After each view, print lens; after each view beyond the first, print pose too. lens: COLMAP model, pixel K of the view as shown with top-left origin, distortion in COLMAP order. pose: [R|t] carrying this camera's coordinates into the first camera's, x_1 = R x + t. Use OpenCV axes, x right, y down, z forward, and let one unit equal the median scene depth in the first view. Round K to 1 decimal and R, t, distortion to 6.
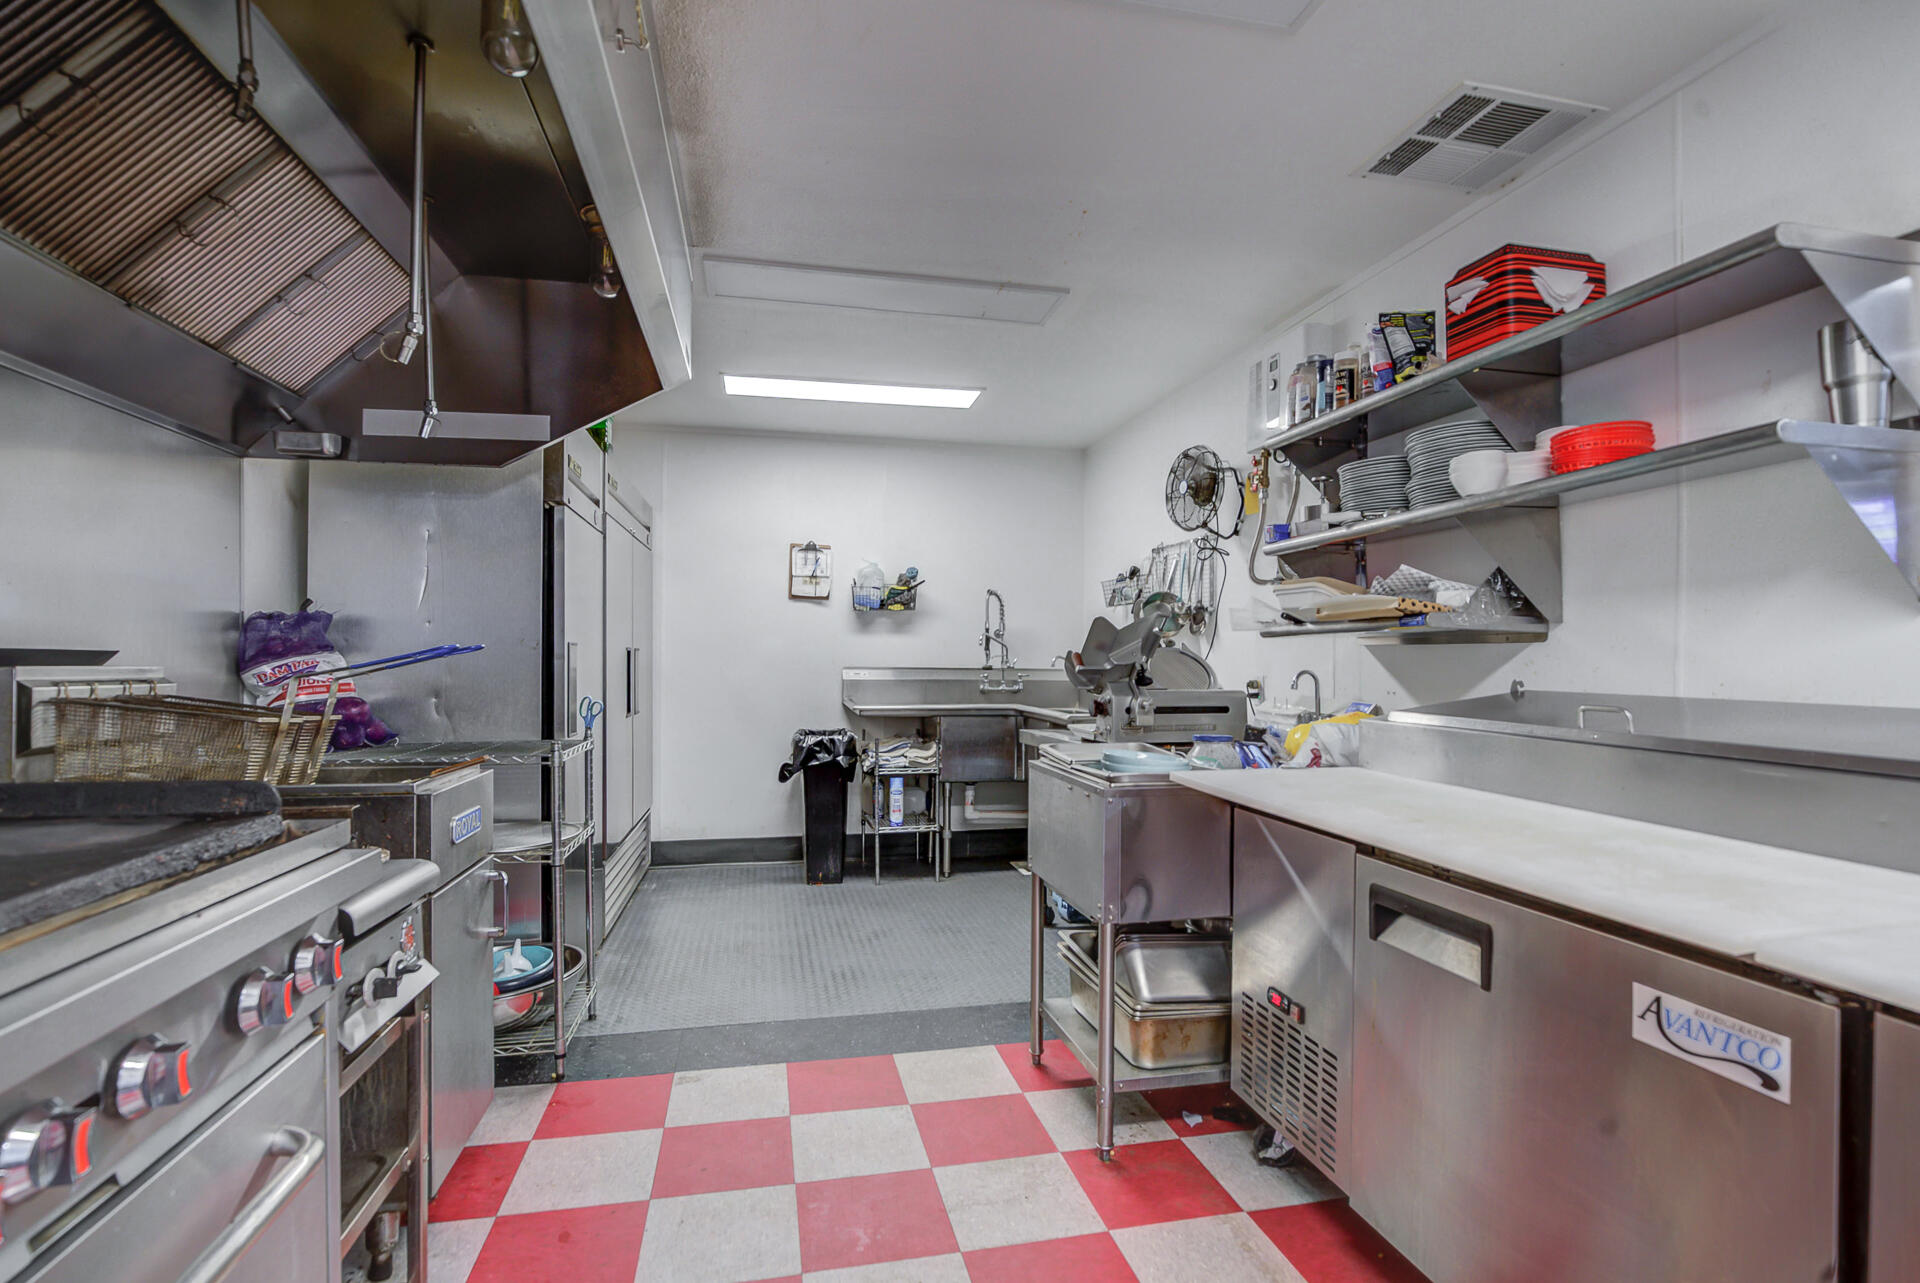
lens RADIAL K [[901.5, 0, 956.7], [0, 901.5, 658.2], [0, 0, 1]] dist [-0.025765, 0.001161]
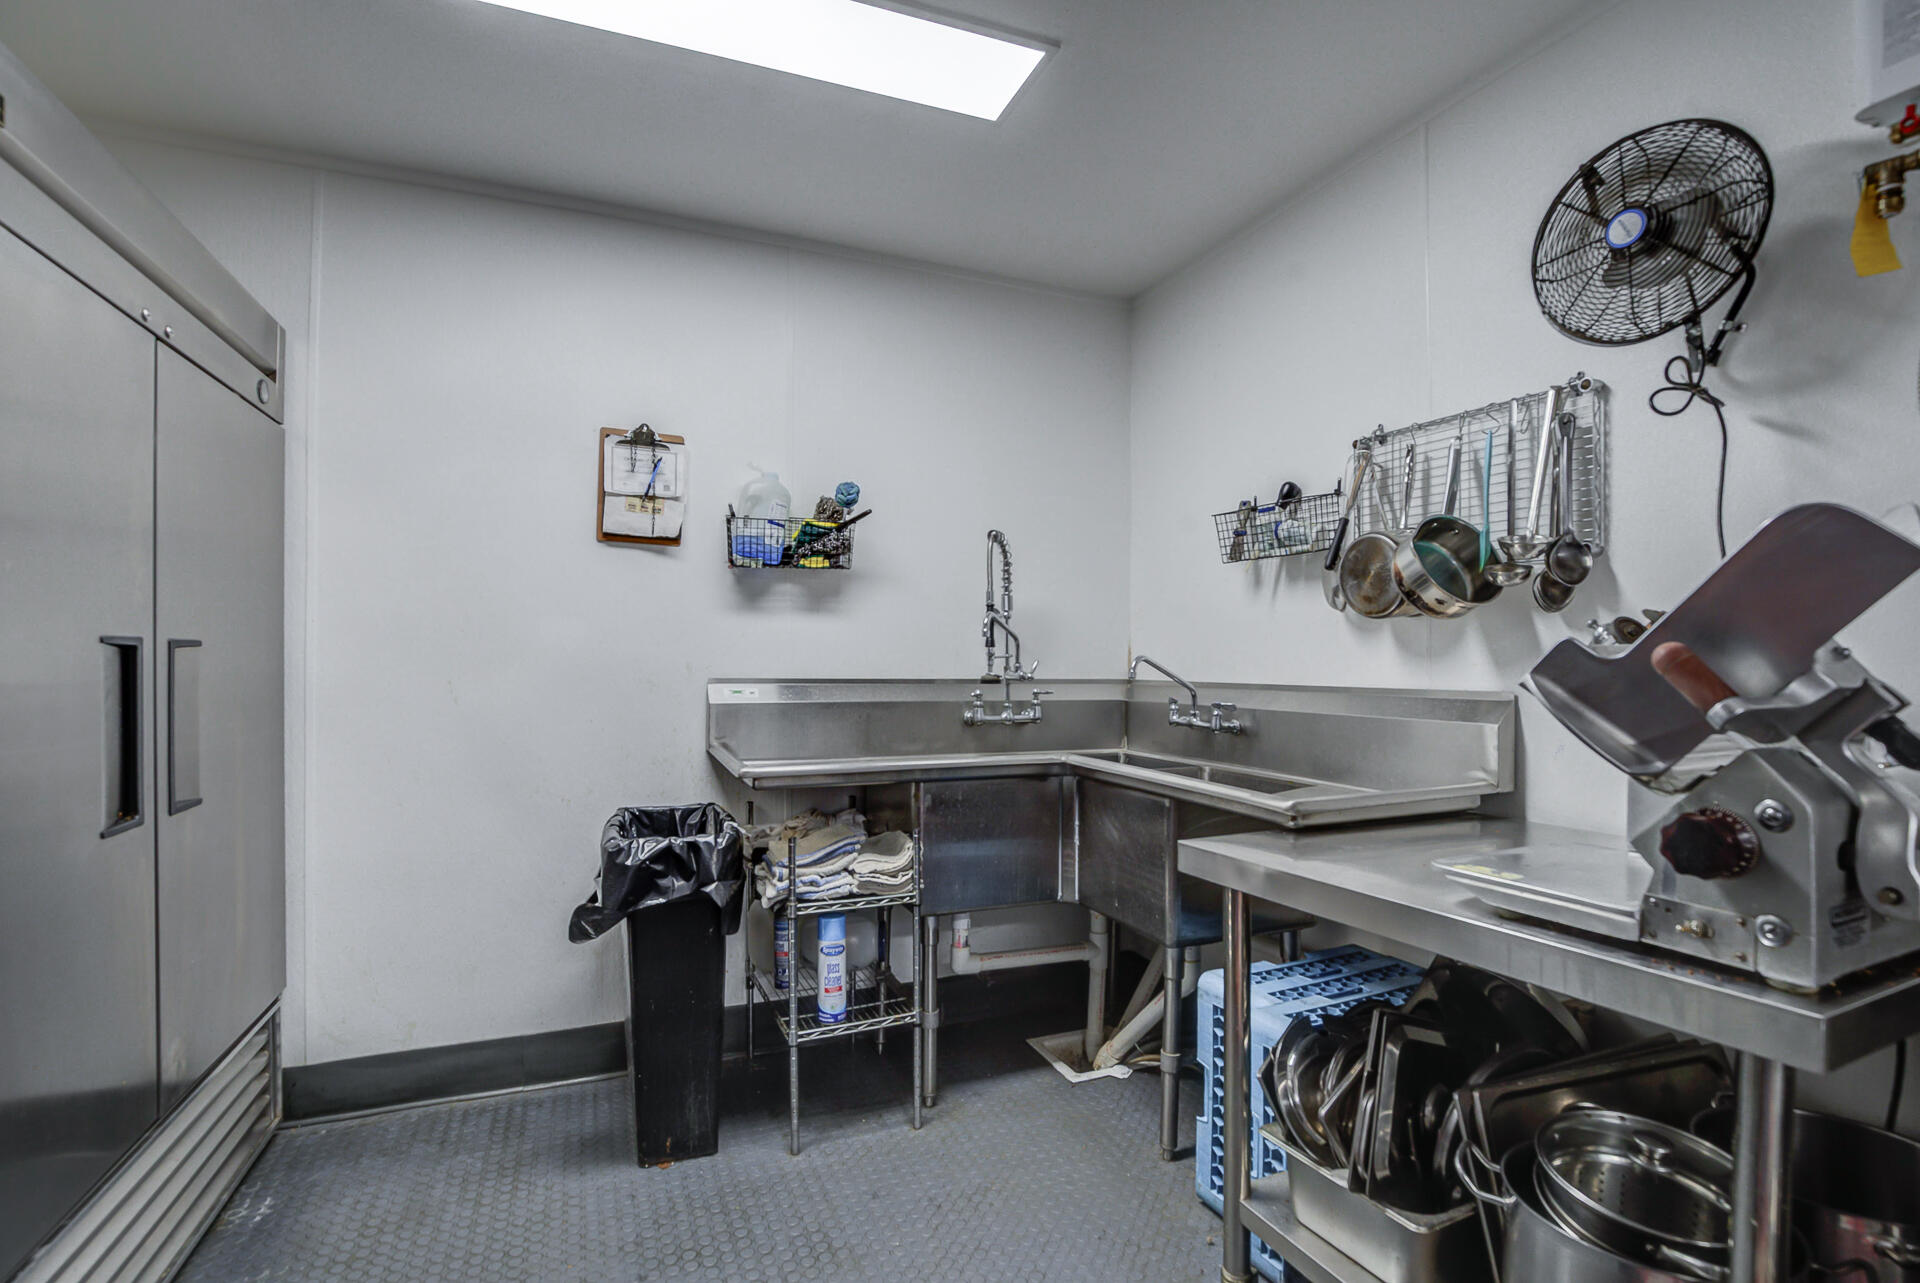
lens RADIAL K [[850.6, 0, 883.0], [0, 850.6, 657.7], [0, 0, 1]] dist [-0.016308, 0.000380]
pose [[0.993295, -0.001635, 0.115600, -0.088788], [0.001334, 0.999996, 0.002681, -0.003609], [-0.115604, -0.002509, 0.993292, 0.542949]]
